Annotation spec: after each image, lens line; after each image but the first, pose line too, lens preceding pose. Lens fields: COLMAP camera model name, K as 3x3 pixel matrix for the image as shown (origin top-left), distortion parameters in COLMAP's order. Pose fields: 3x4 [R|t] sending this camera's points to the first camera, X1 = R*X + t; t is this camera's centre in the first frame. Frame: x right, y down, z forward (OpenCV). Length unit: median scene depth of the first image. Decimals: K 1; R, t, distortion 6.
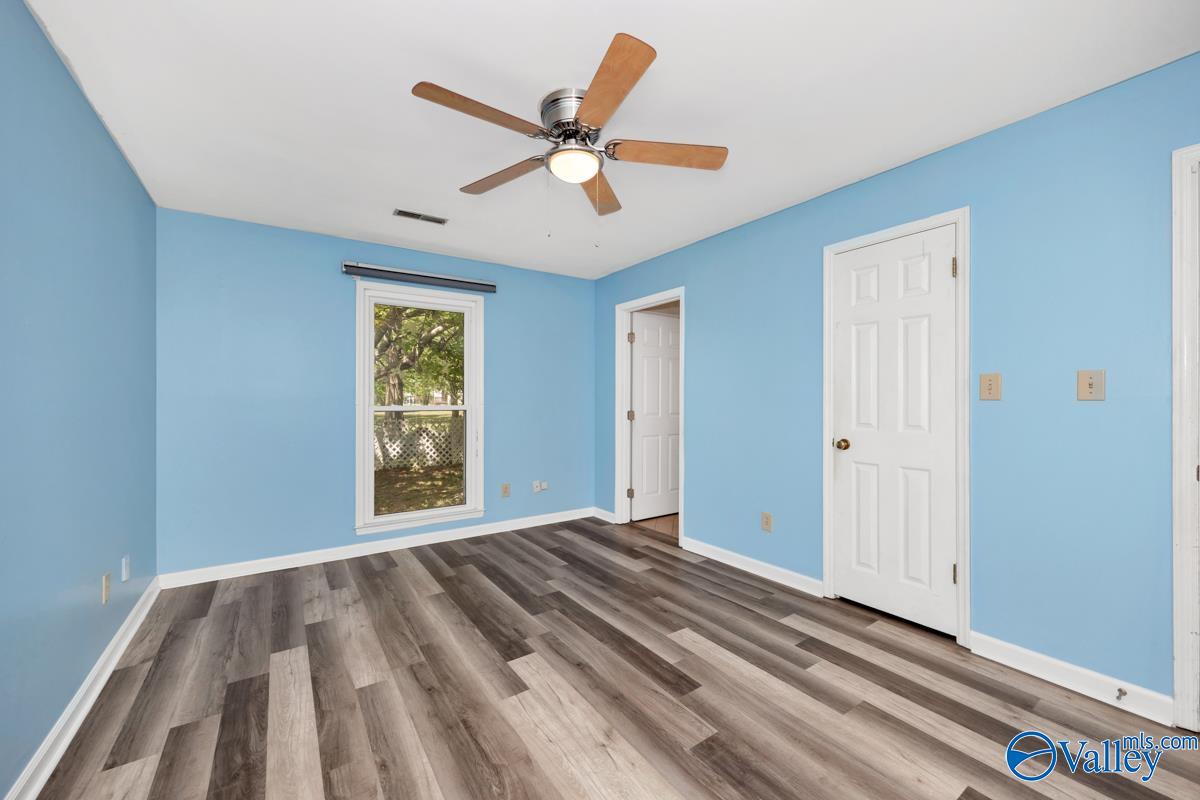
lens RADIAL K [[467.3, 0, 610.1], [0, 467.3, 395.2], [0, 0, 1]] dist [0.000781, 0.000000]
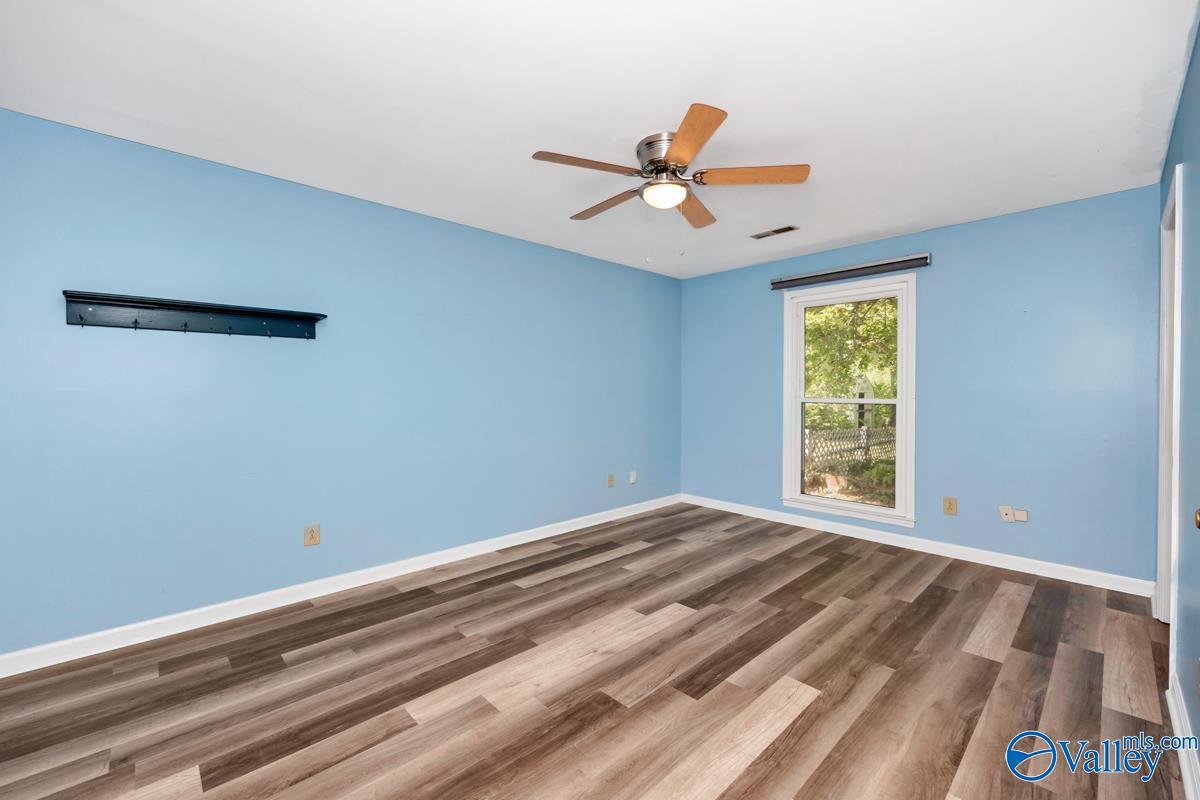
lens RADIAL K [[467.3, 0, 610.1], [0, 467.3, 395.2], [0, 0, 1]] dist [0.000781, 0.000000]
pose [[0.189560, 0.010968, -0.981808, 0.738698], [0.006591, 0.999901, 0.012442, -0.002422], [0.981847, -0.008829, 0.189468, 0.449031]]
